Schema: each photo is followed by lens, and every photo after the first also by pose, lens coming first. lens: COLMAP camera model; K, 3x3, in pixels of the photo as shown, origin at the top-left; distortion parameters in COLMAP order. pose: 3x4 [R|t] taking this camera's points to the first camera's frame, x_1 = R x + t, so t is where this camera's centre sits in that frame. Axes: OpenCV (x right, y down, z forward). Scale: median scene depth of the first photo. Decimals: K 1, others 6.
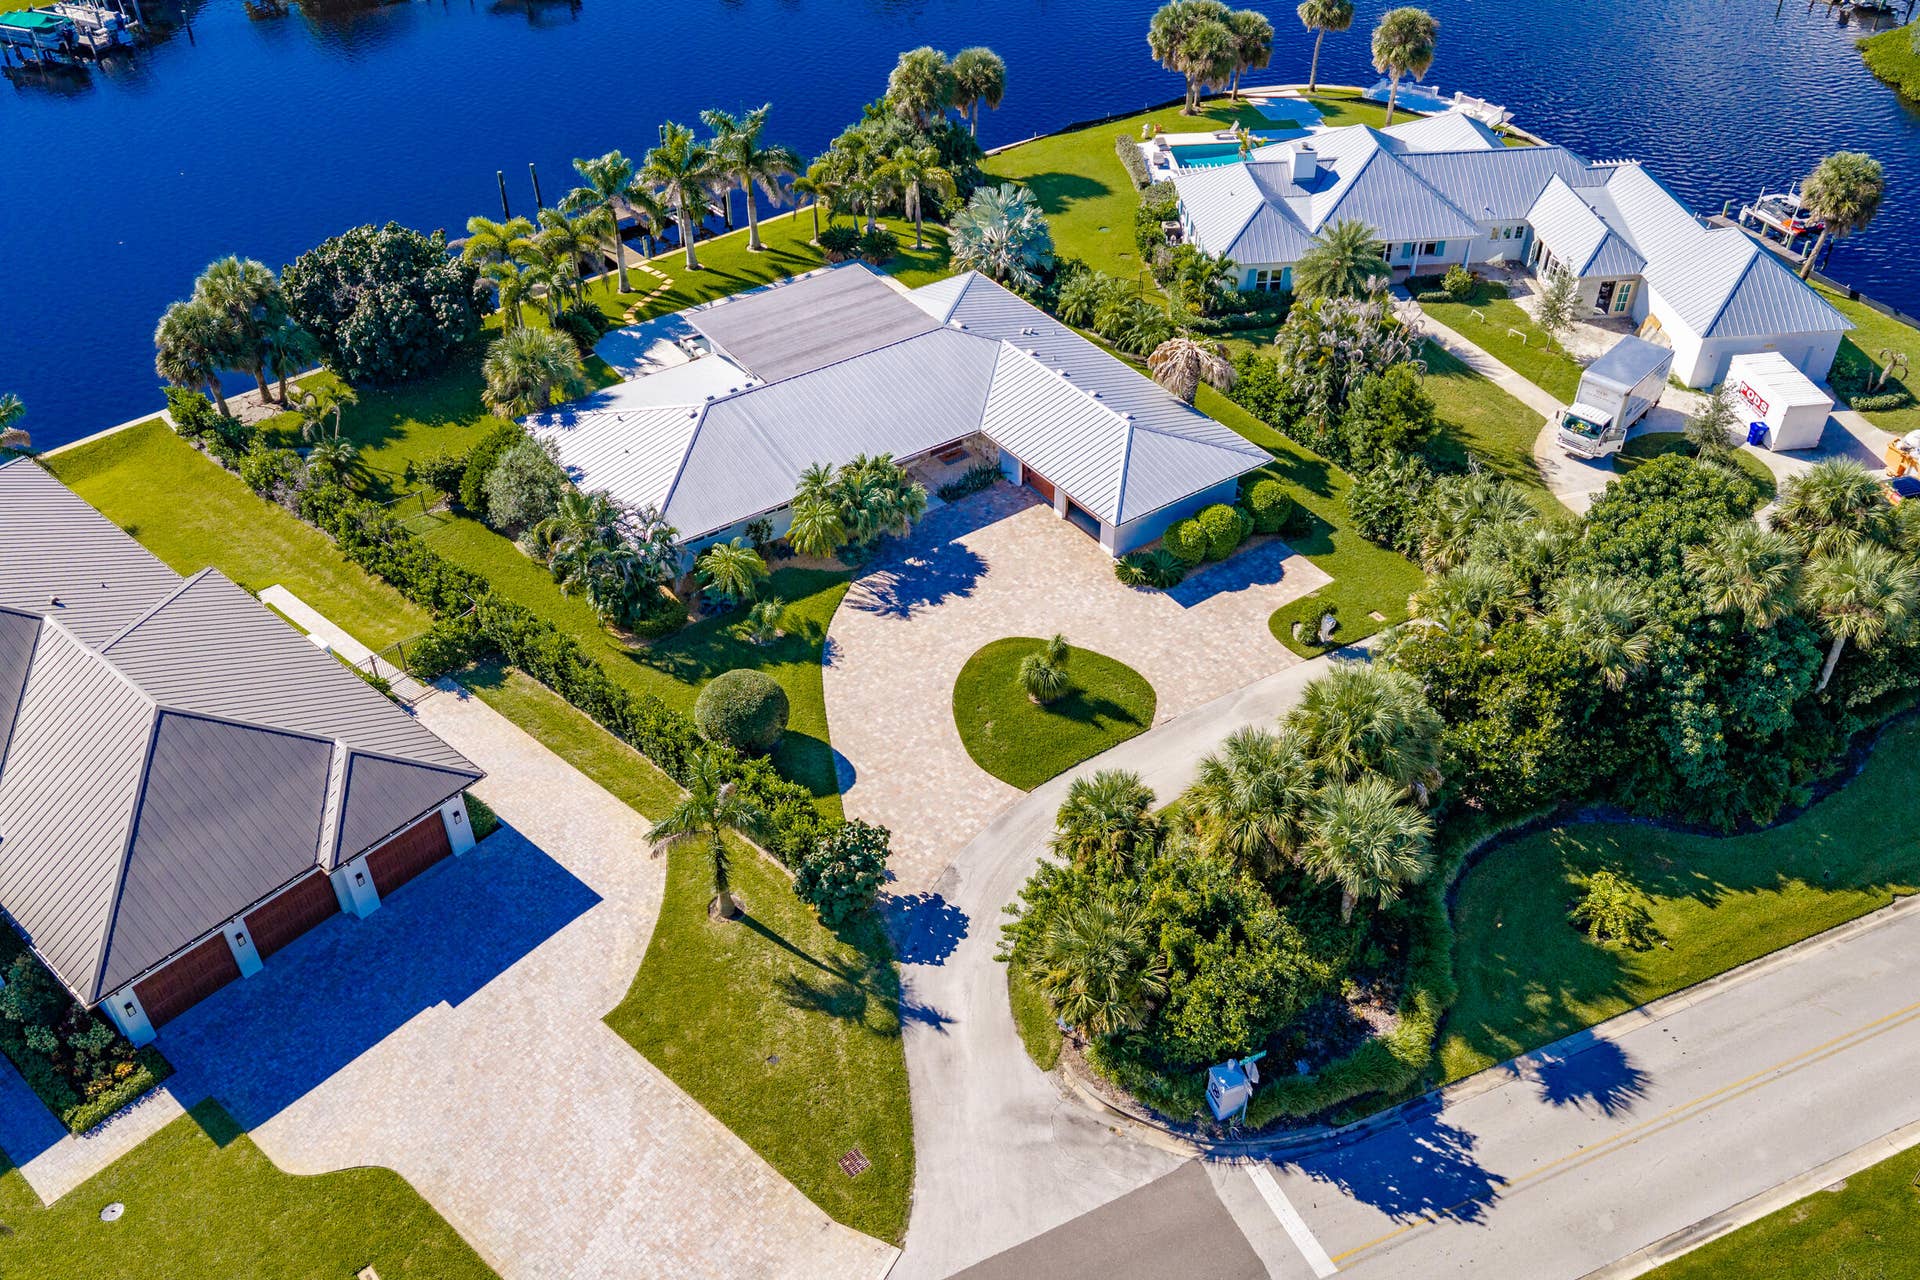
lens RADIAL K [[1593.7, 0, 967.1], [0, 1593.7, 642.5], [0, 0, 1]] dist [0.028805, -0.044798]
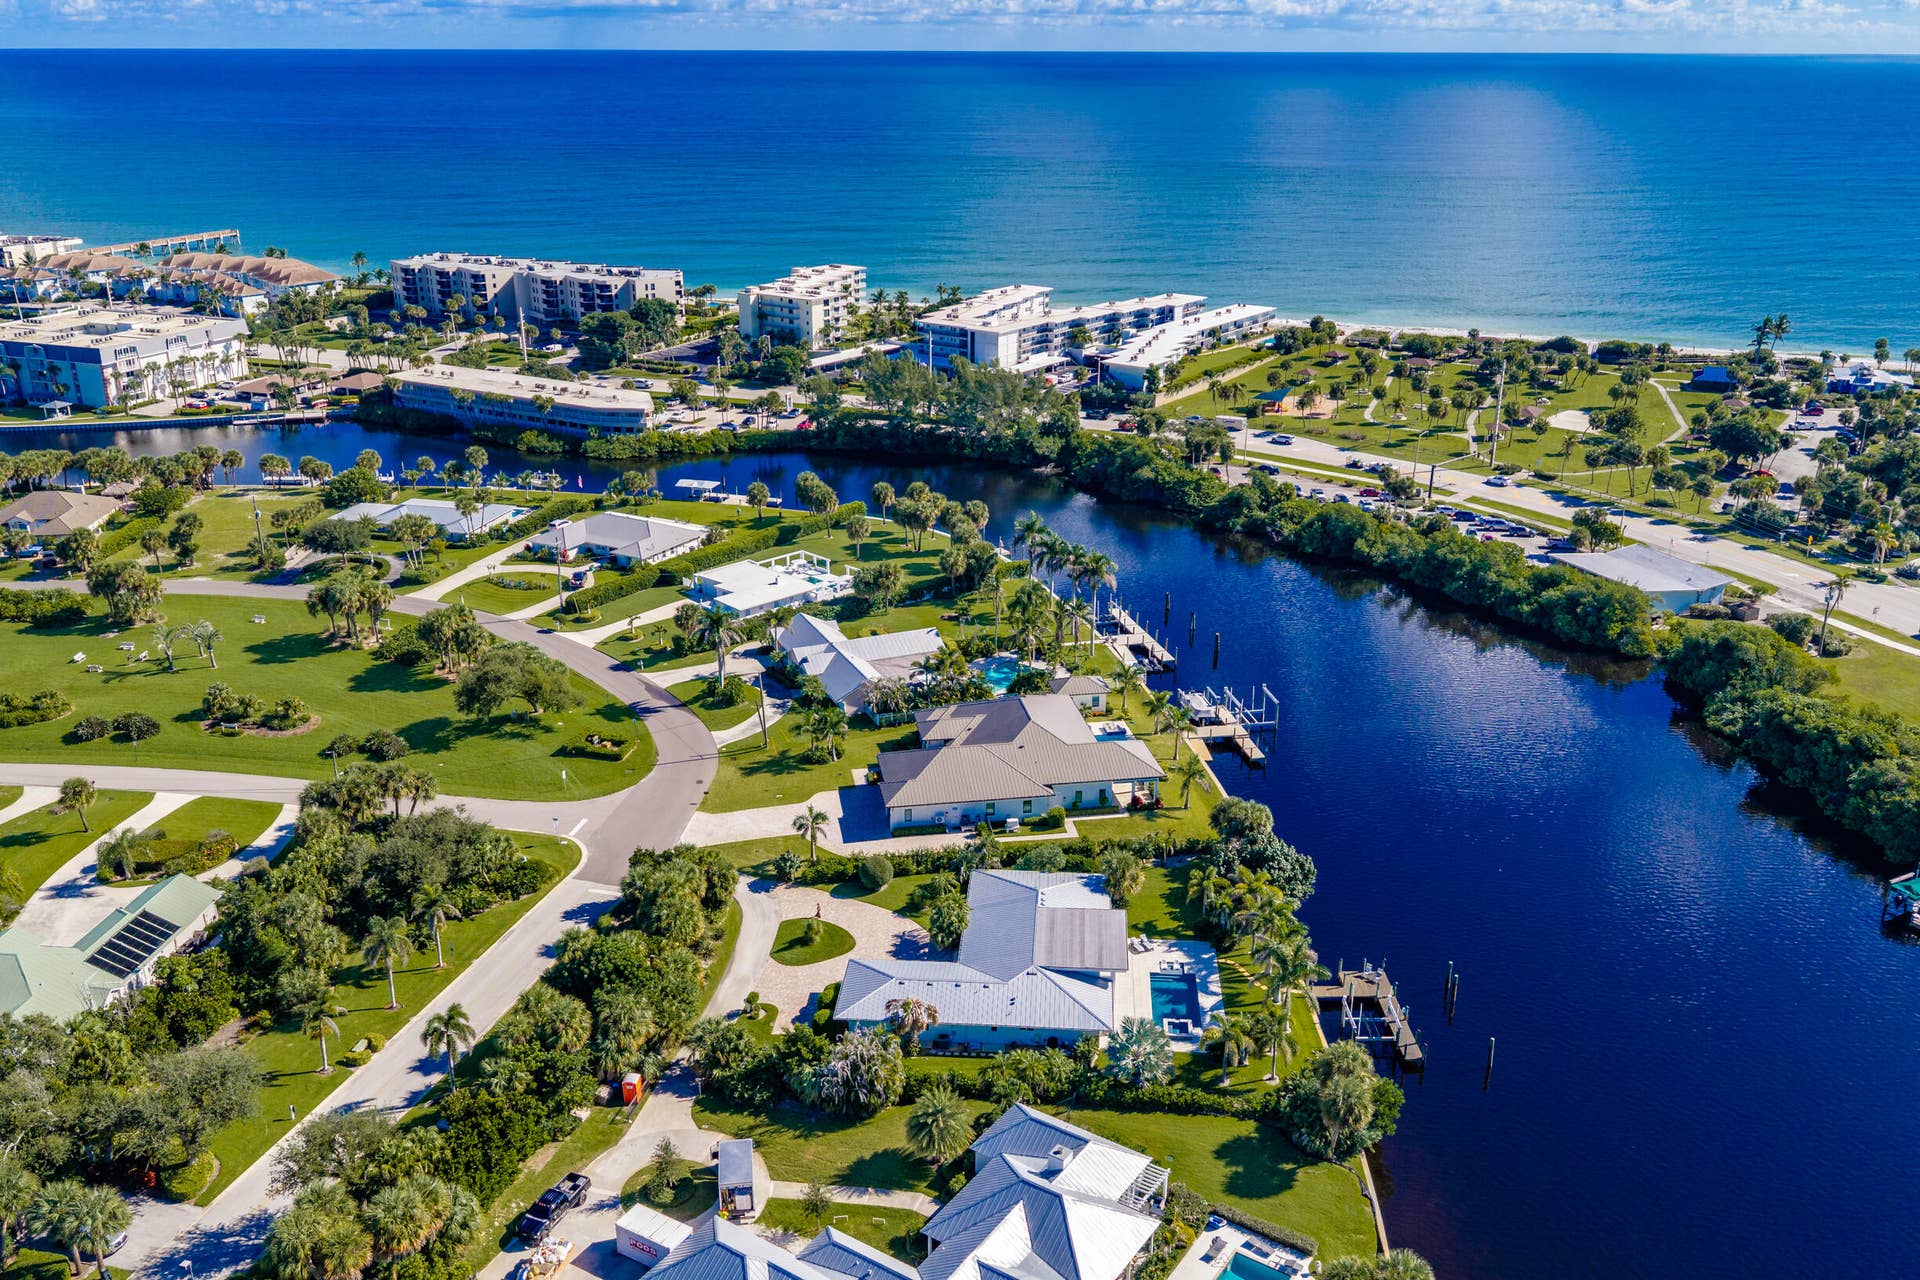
lens RADIAL K [[1593.7, 0, 967.3], [0, 1593.7, 633.9], [0, 0, 1]] dist [0.028805, -0.044798]
pose [[-0.633497, 0.271300, -0.724623, 1.355372], [-0.486296, 0.588828, 0.645599, -1.698187], [0.601829, 0.761366, -0.241088, 1.231653]]
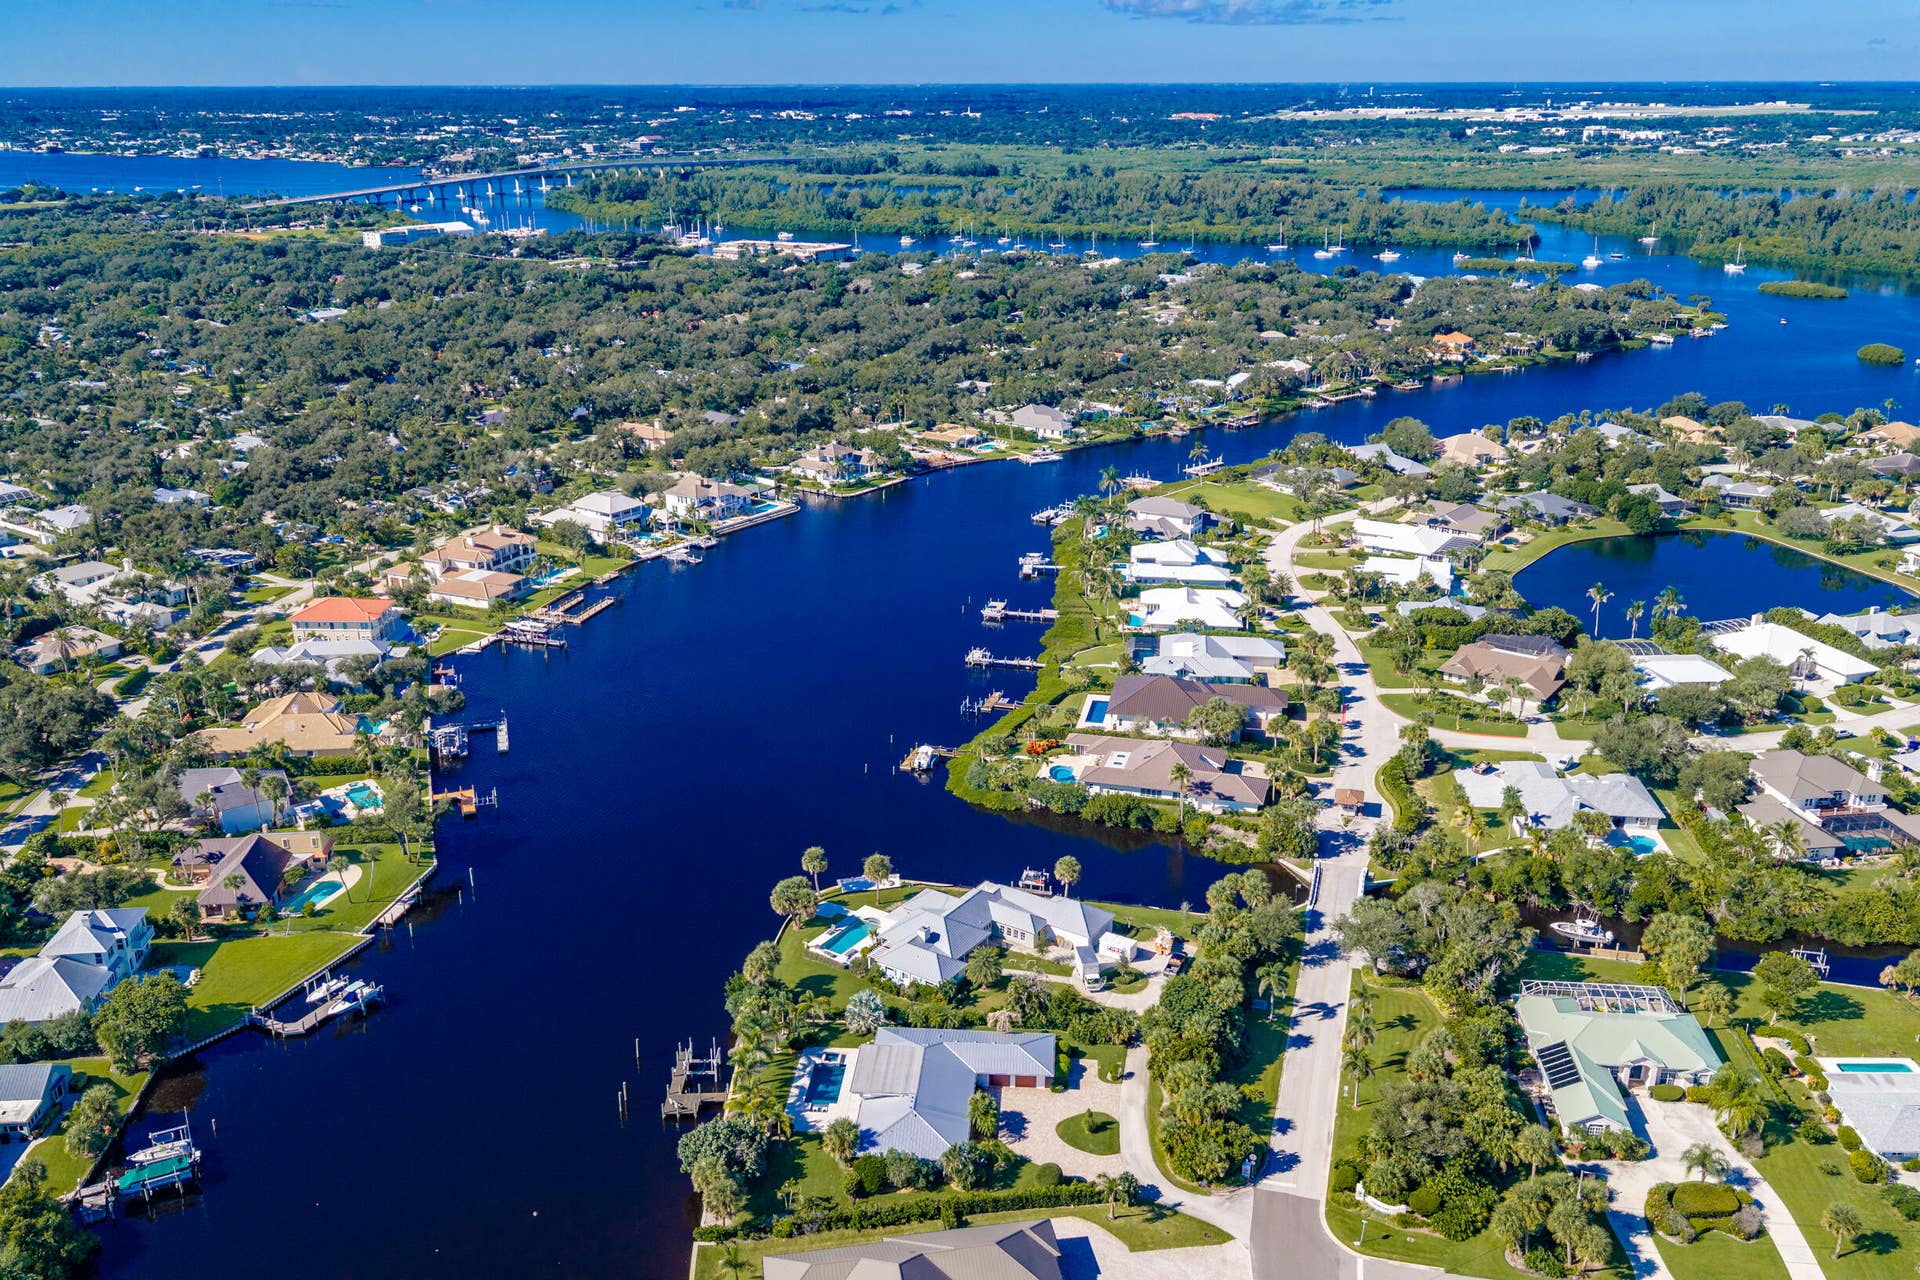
lens RADIAL K [[1593.7, 0, 967.6], [0, 1593.7, 636.9], [0, 0, 1]] dist [0.028805, -0.044798]
pose [[0.633338, -0.252913, 0.731381, -1.905632], [0.485687, 0.865687, -0.121224, -0.478911], [-0.602487, 0.431998, 0.671109, -1.206343]]
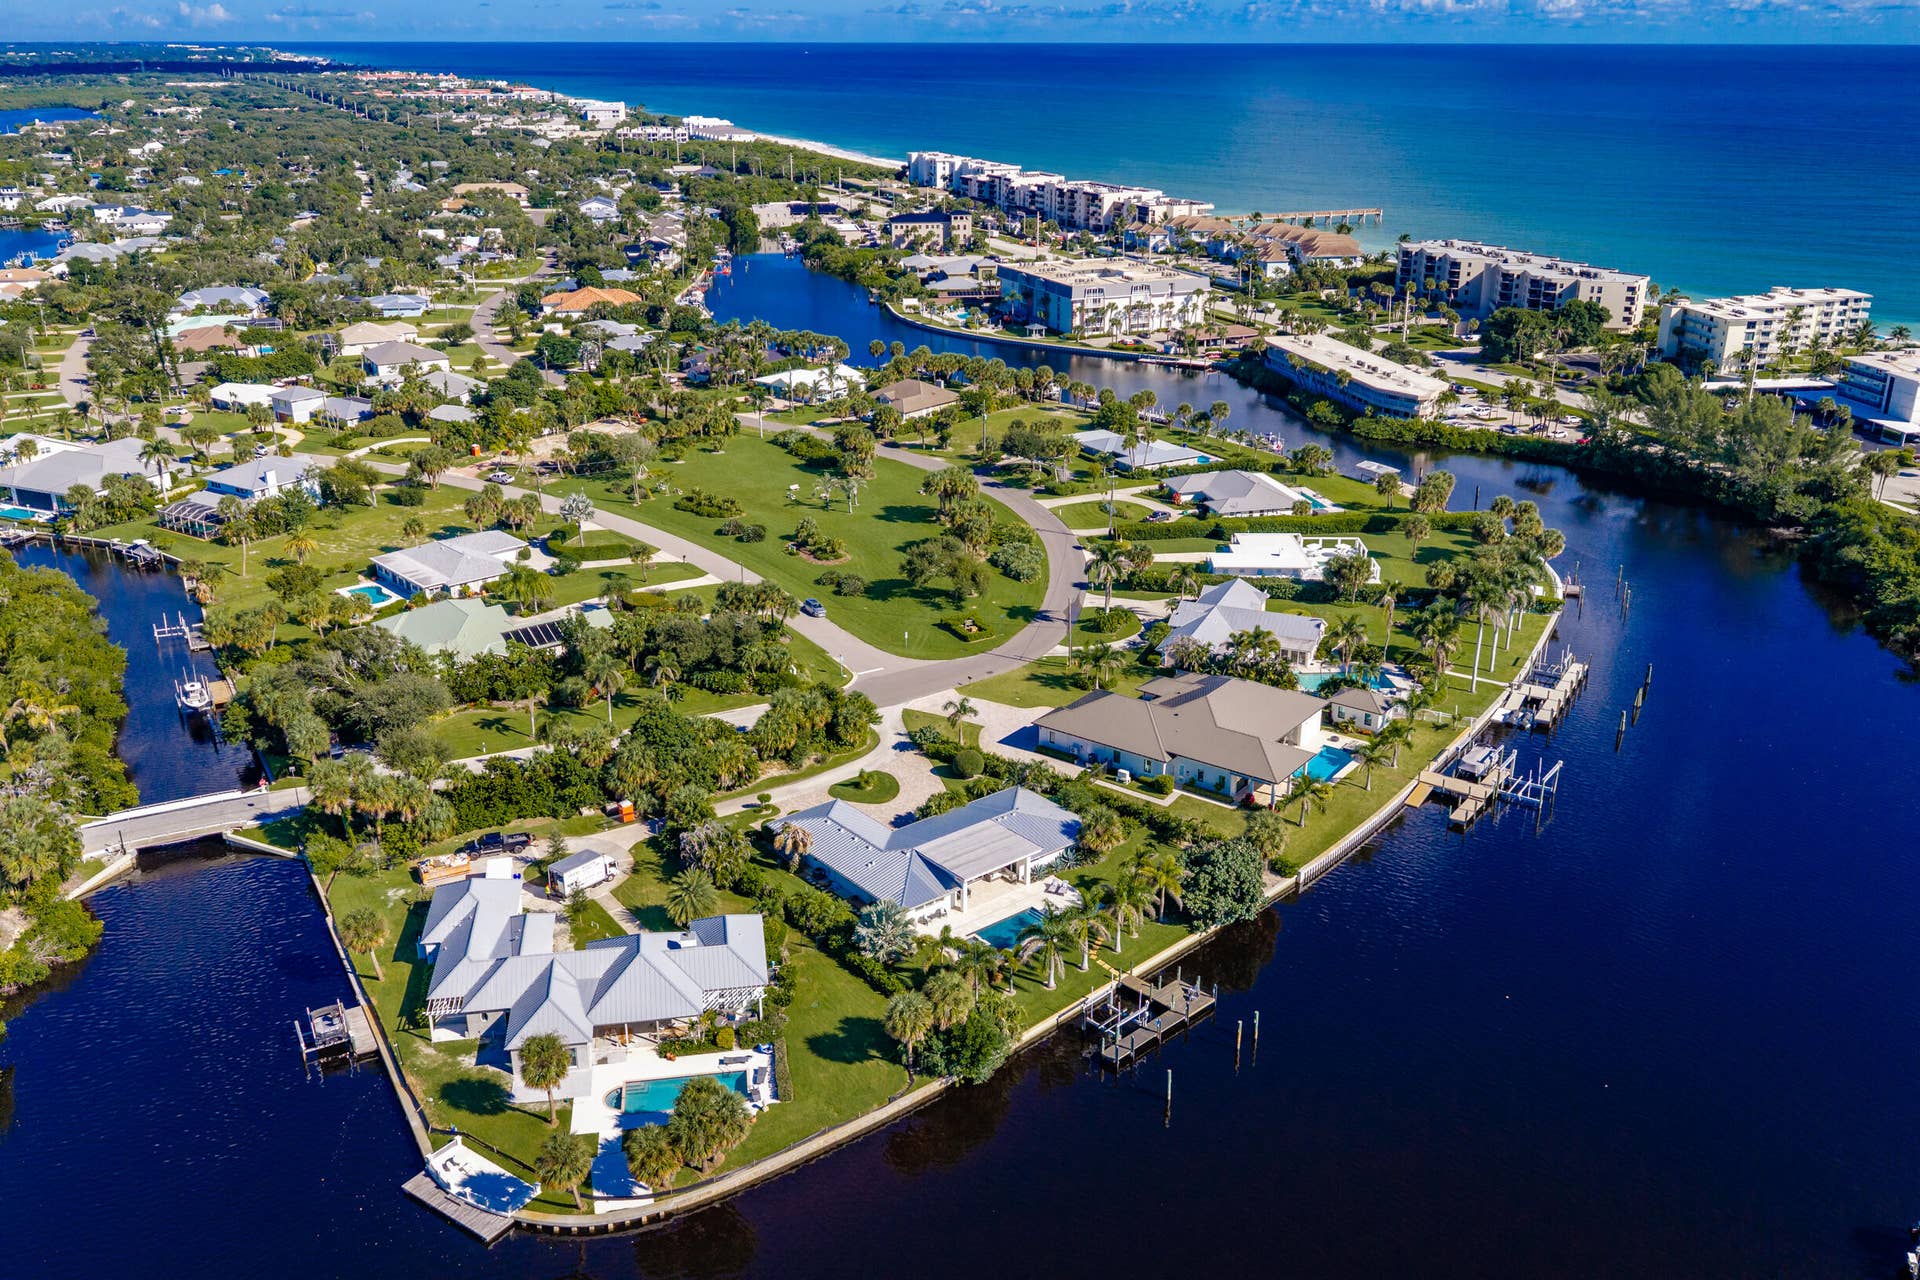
lens RADIAL K [[1593.7, 0, 960.6], [0, 1593.7, 637.0], [0, 0, 1]] dist [0.028805, -0.044798]
pose [[-0.997613, 0.028552, -0.062872, 0.049314], [-0.039756, 0.506967, 0.861048, -2.311796], [0.056459, 0.861492, -0.504622, 2.000138]]
